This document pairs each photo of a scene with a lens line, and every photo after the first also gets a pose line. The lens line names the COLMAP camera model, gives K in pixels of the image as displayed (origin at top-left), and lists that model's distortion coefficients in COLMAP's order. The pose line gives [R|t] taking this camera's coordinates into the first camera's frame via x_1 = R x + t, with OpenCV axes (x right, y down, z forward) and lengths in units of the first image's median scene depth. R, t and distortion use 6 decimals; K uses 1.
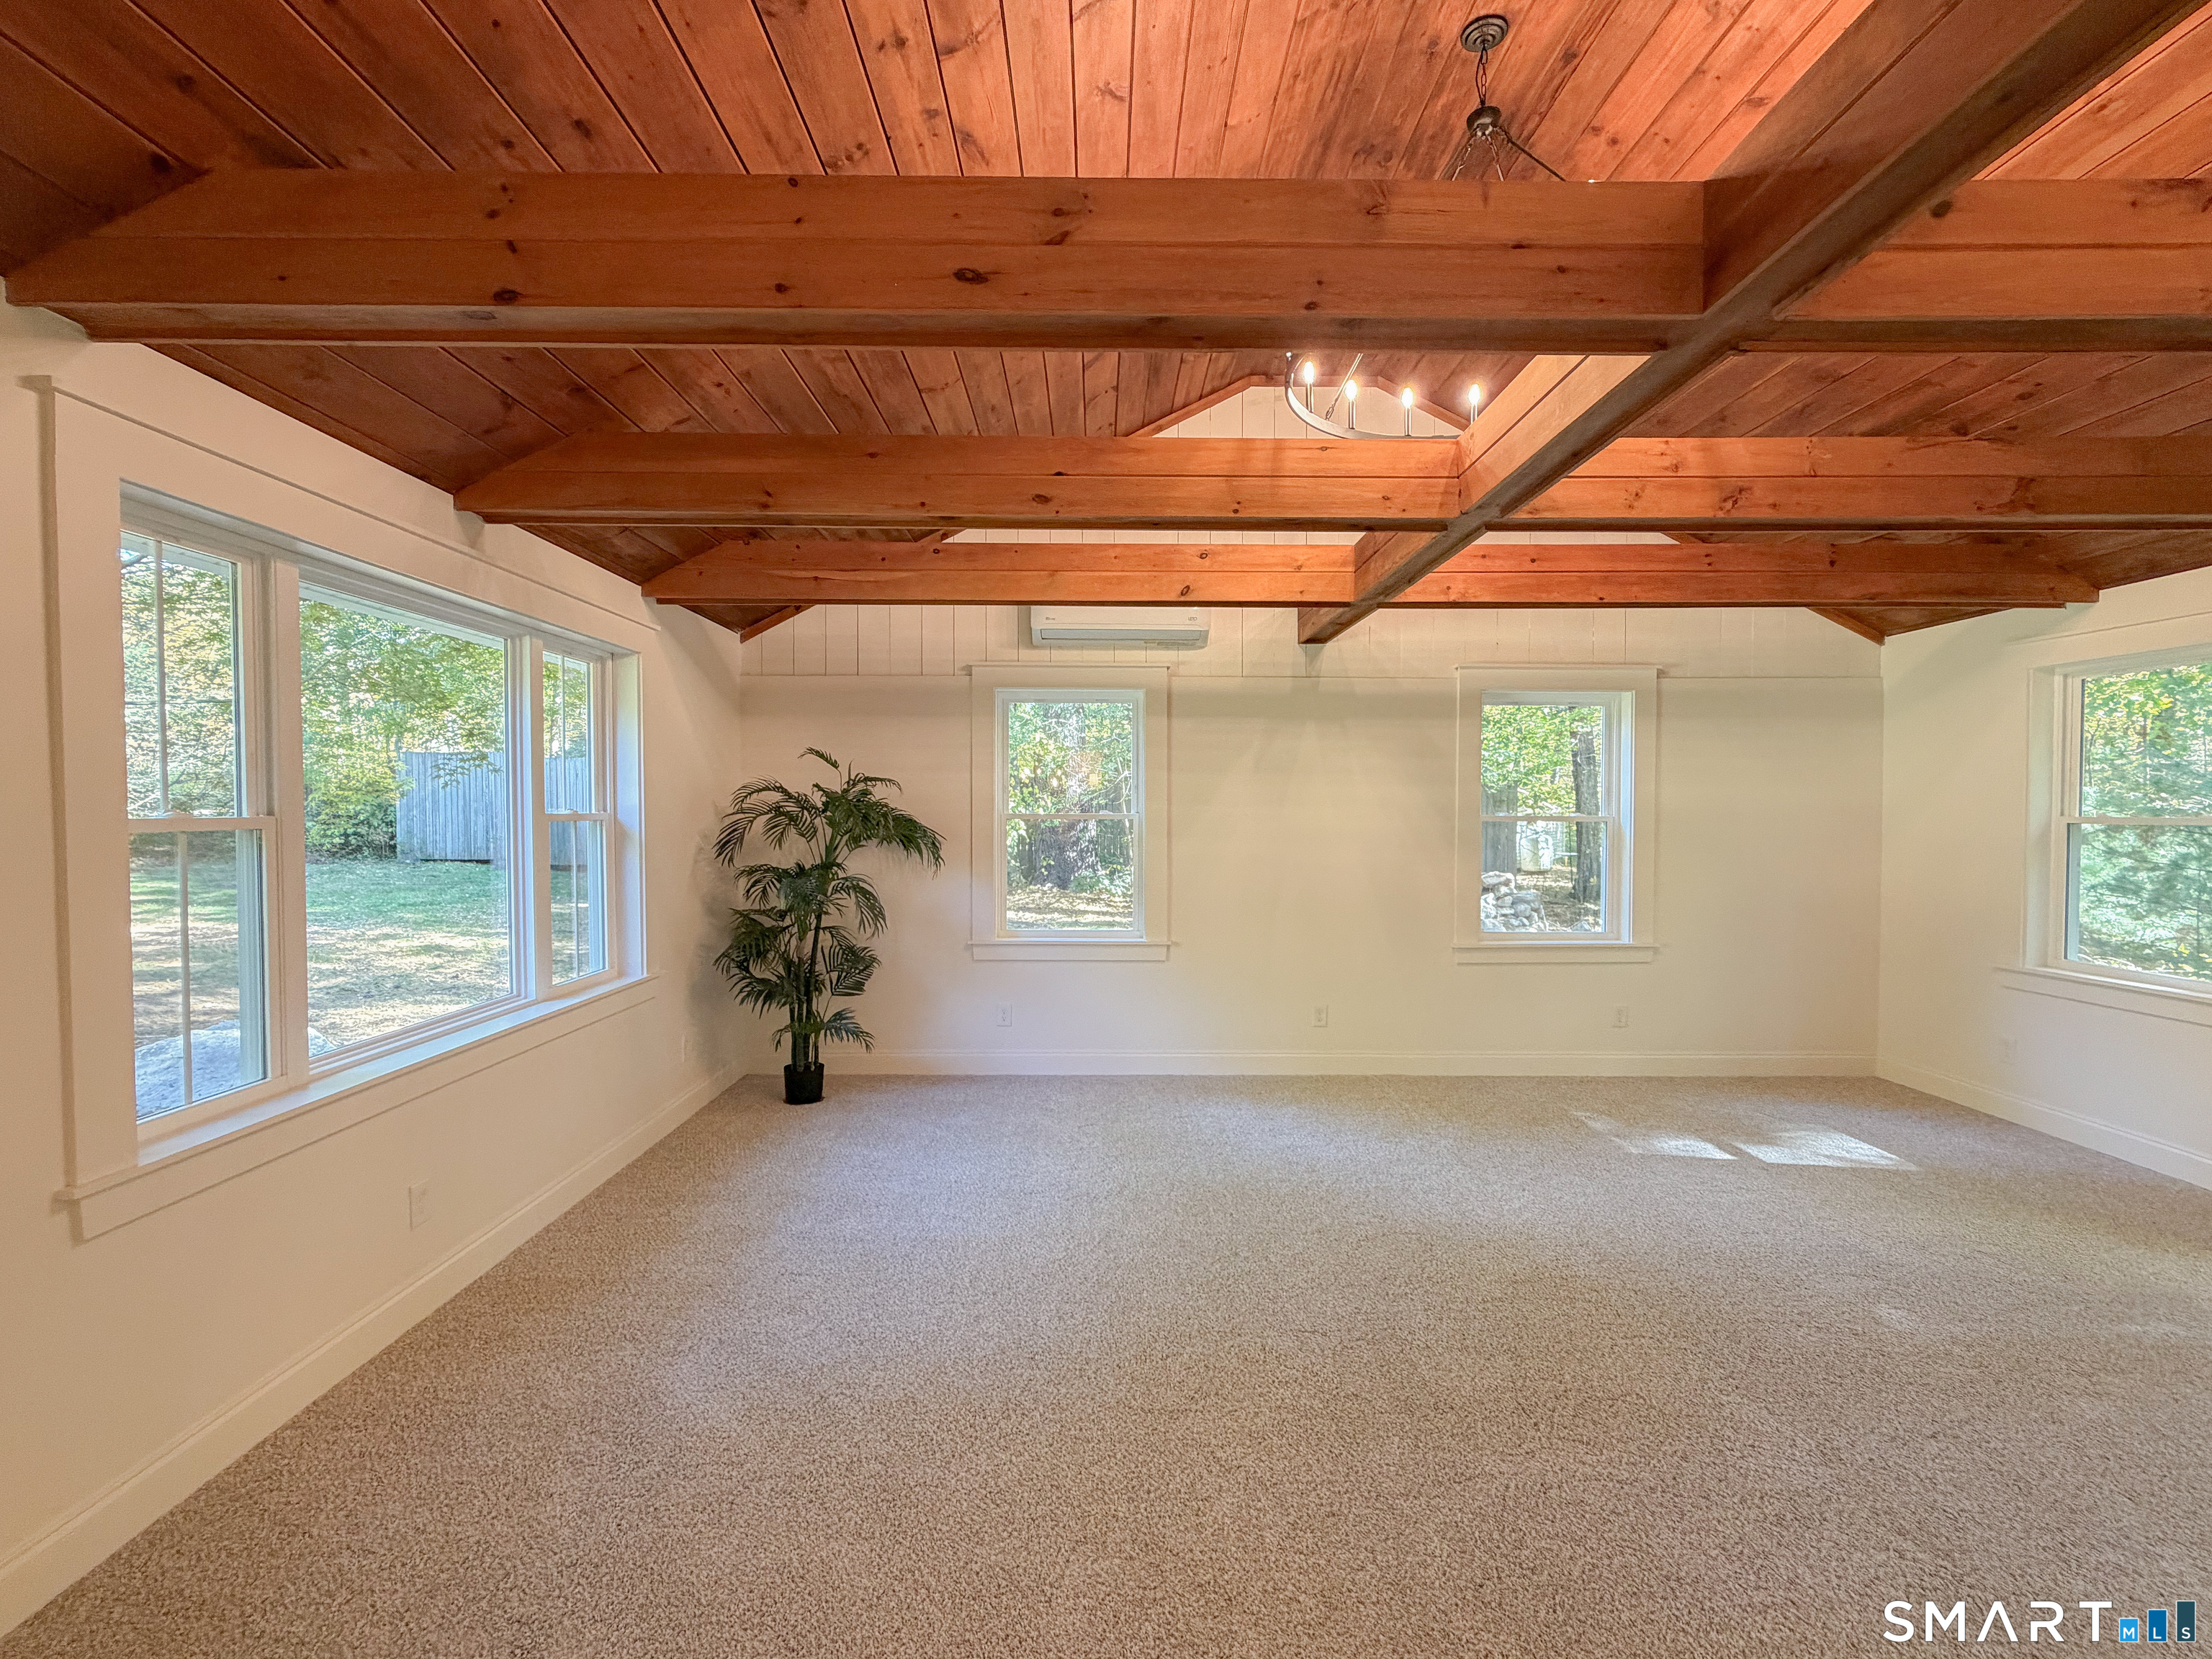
lens RADIAL K [[984.4, 0, 1102.1], [0, 984.4, 830.3], [0, 0, 1]] dist [-0.002243, -0.000455]
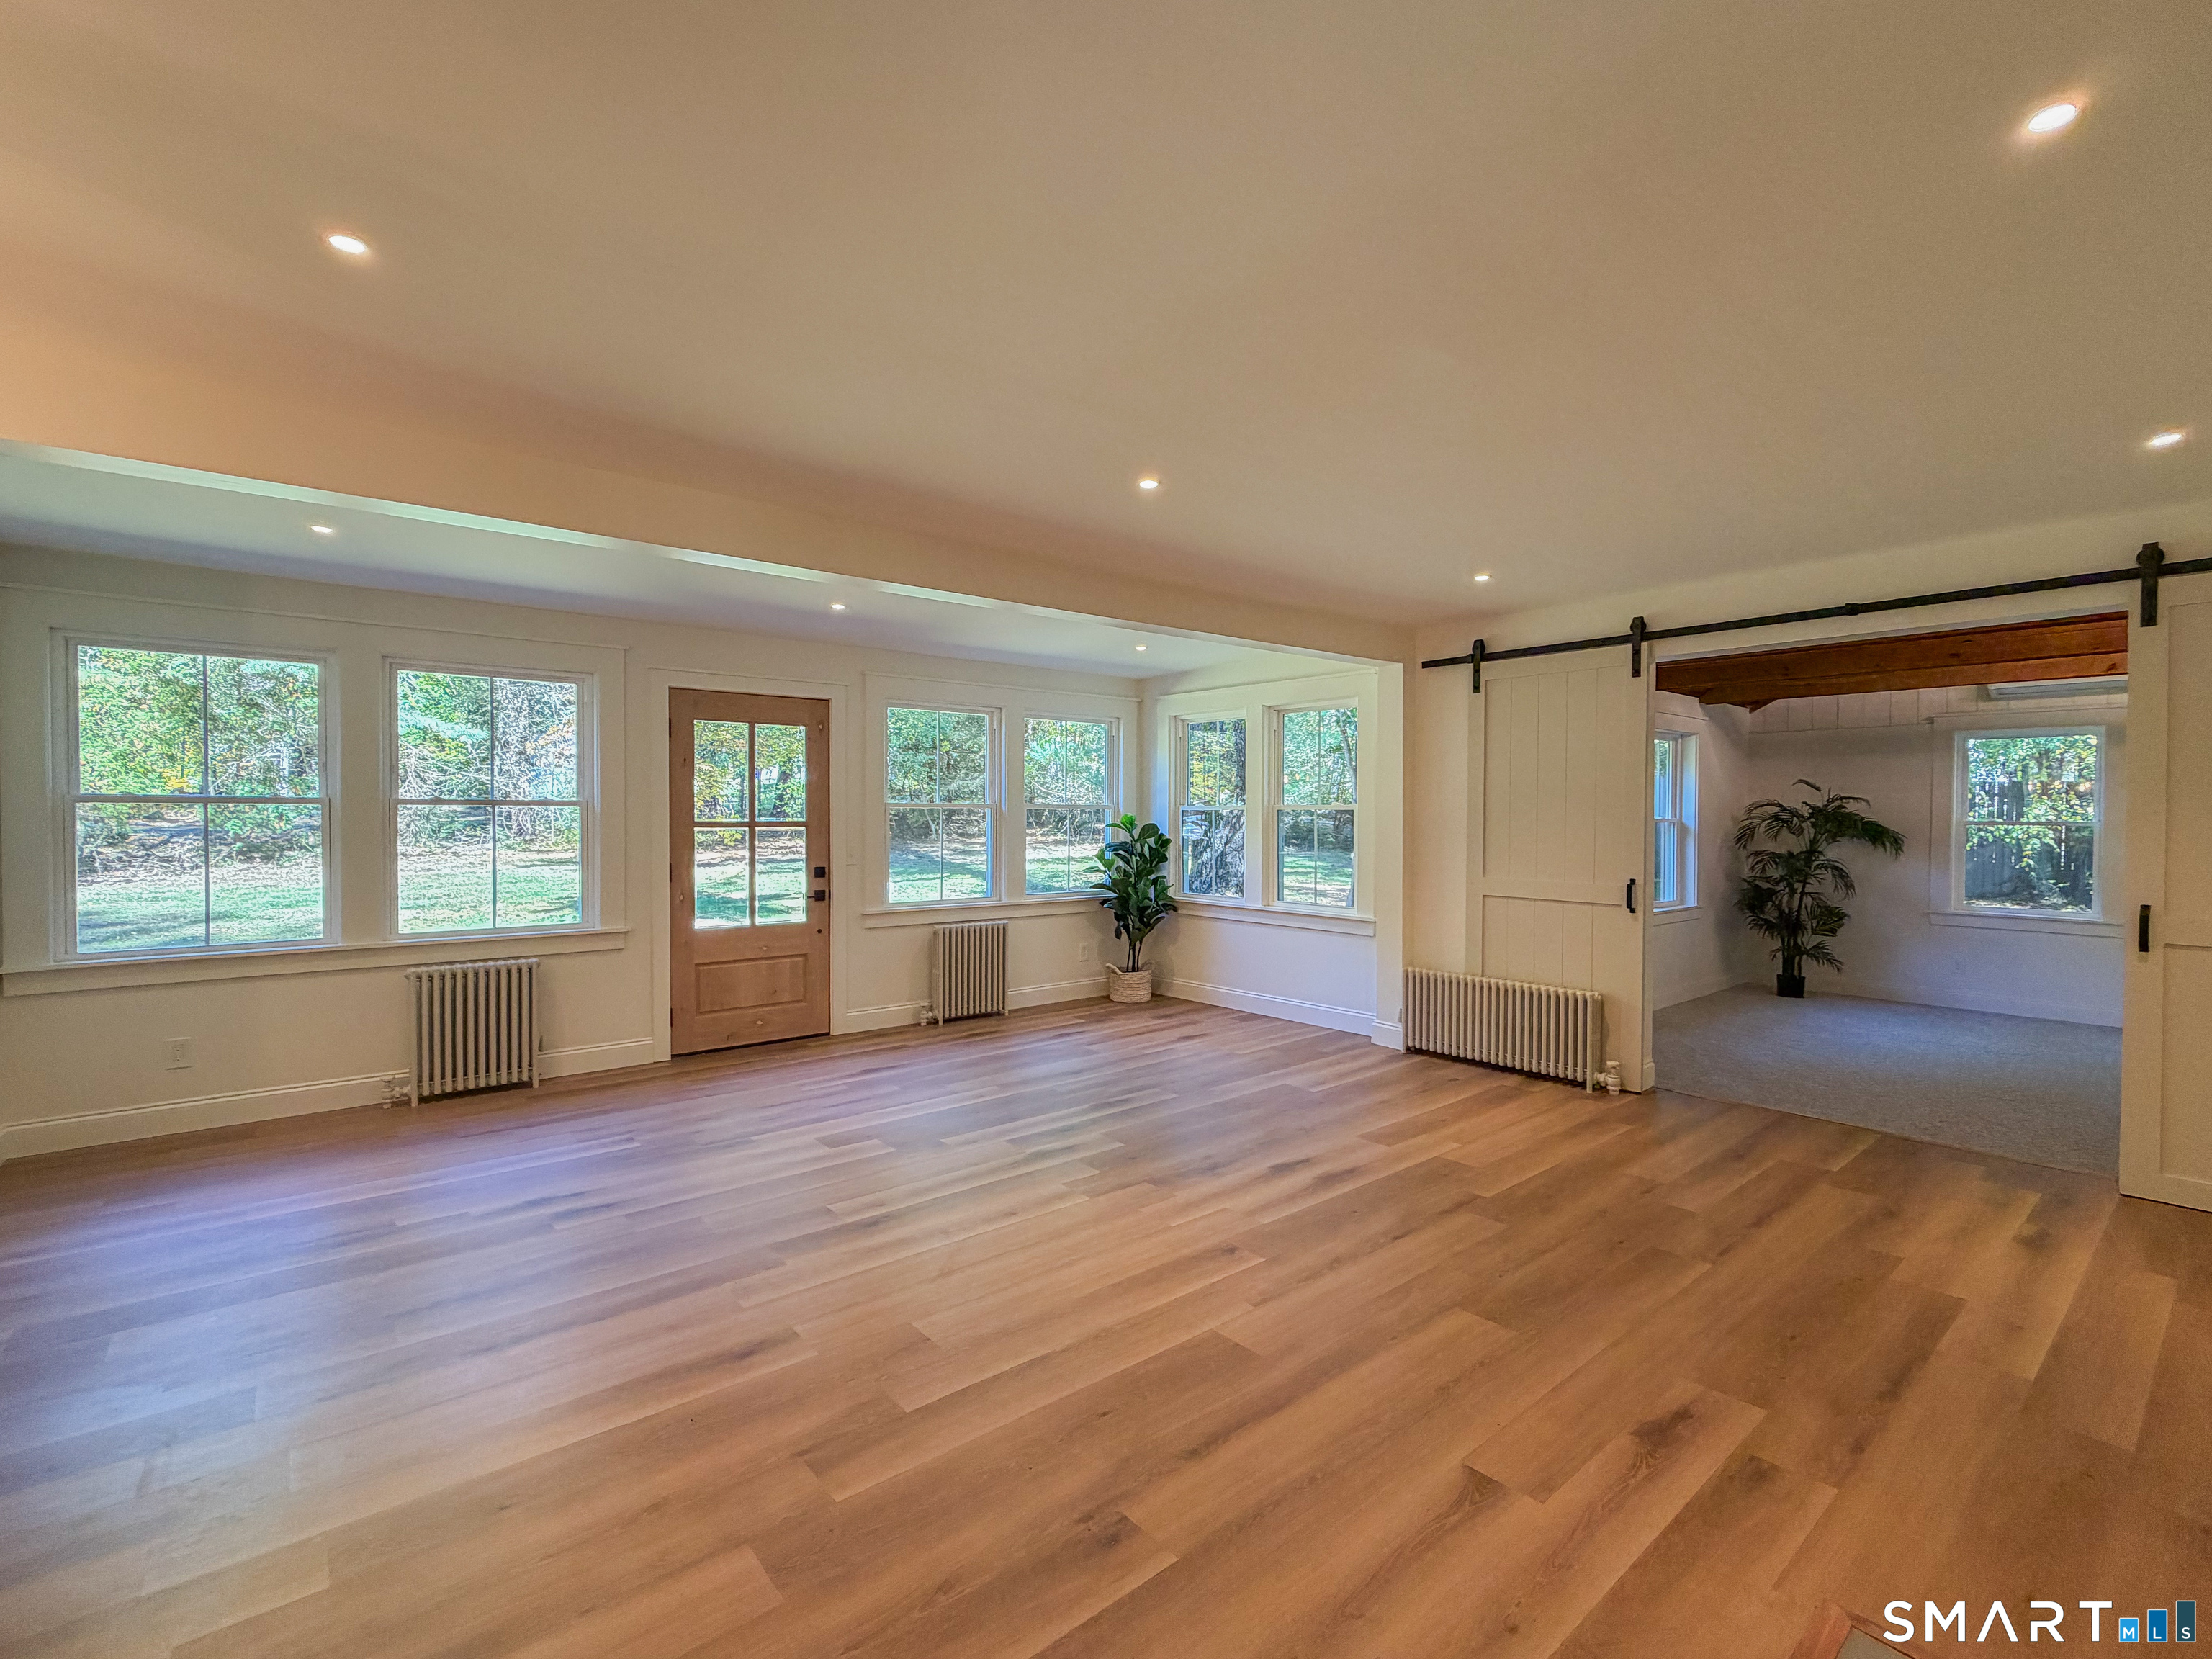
lens RADIAL K [[984.4, 0, 1096.8], [0, 984.4, 828.8], [0, 0, 1]] dist [-0.002243, -0.000455]
pose [[0.622922, 0.015669, -0.782127, 0.239102], [-0.020223, 0.999788, 0.003923, 0.014128], [0.782022, 0.013373, 0.623107, -0.876469]]
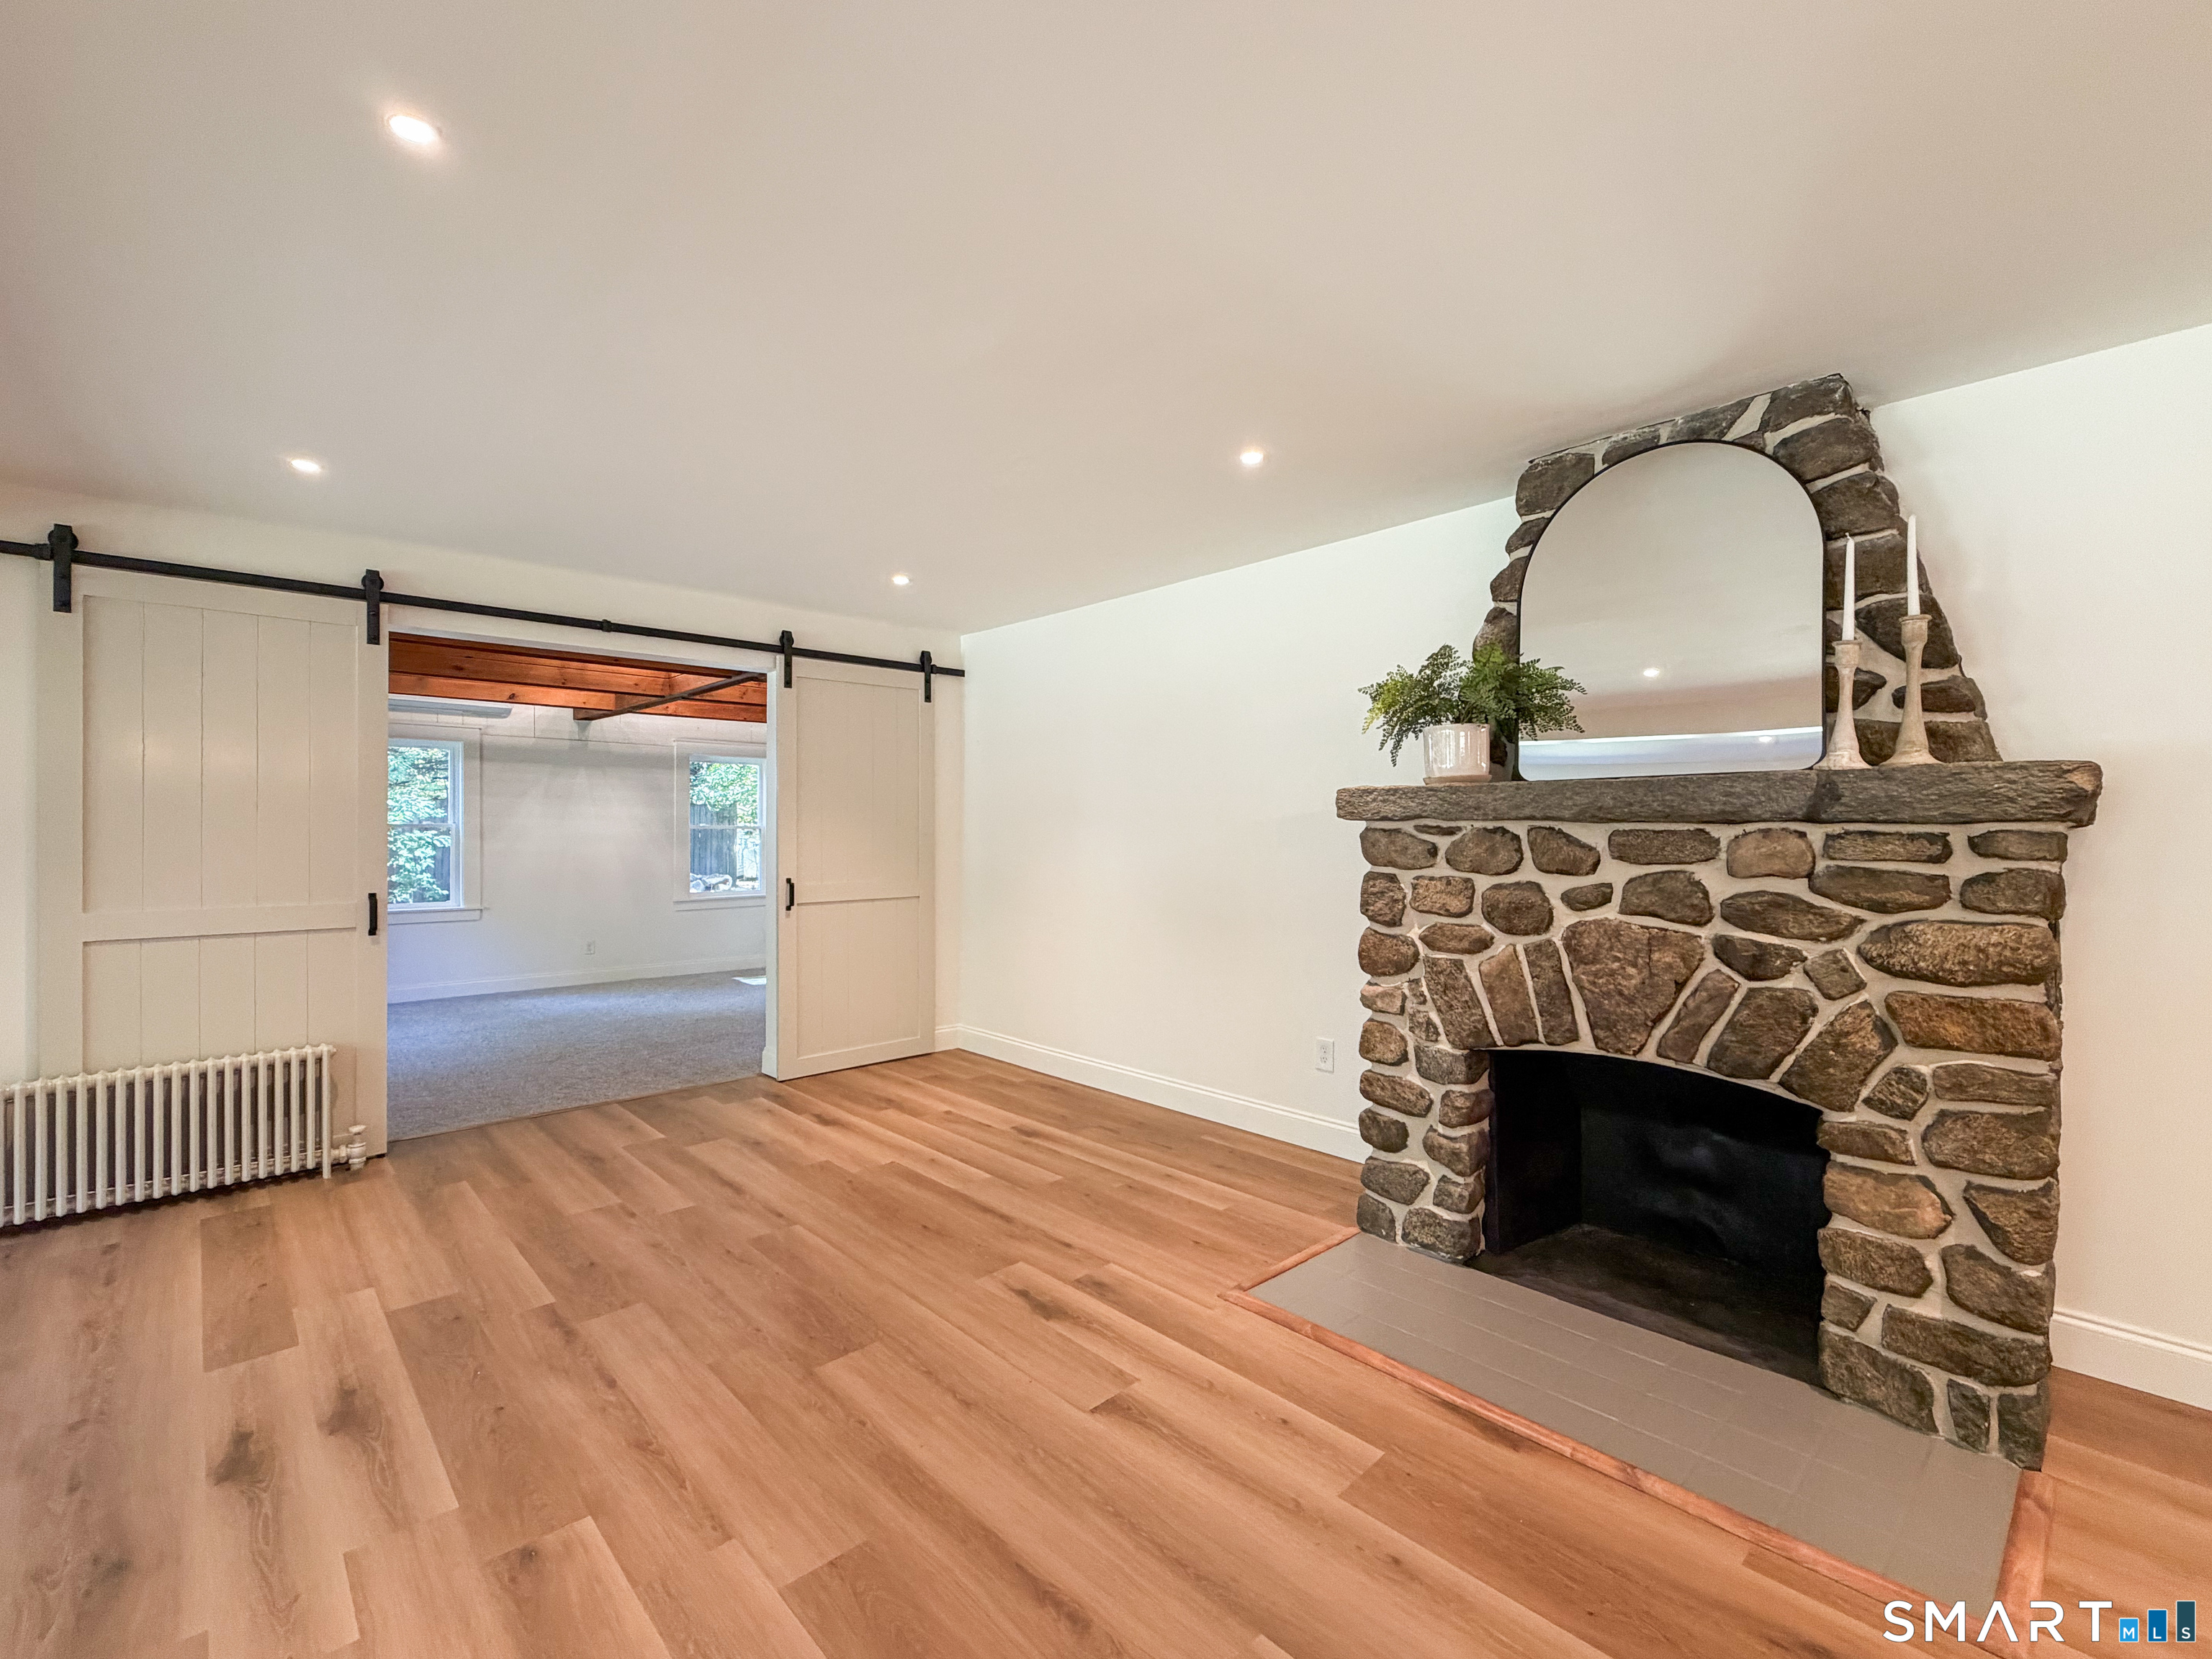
lens RADIAL K [[984.4, 0, 1107.4], [0, 984.4, 831.1], [0, 0, 1]] dist [-0.002243, -0.000455]
pose [[0.733284, 0.000692, 0.679922, -0.273589], [0.008593, 0.999910, -0.010286, 0.019794], [-0.679869, 0.013385, 0.733212, -0.833130]]
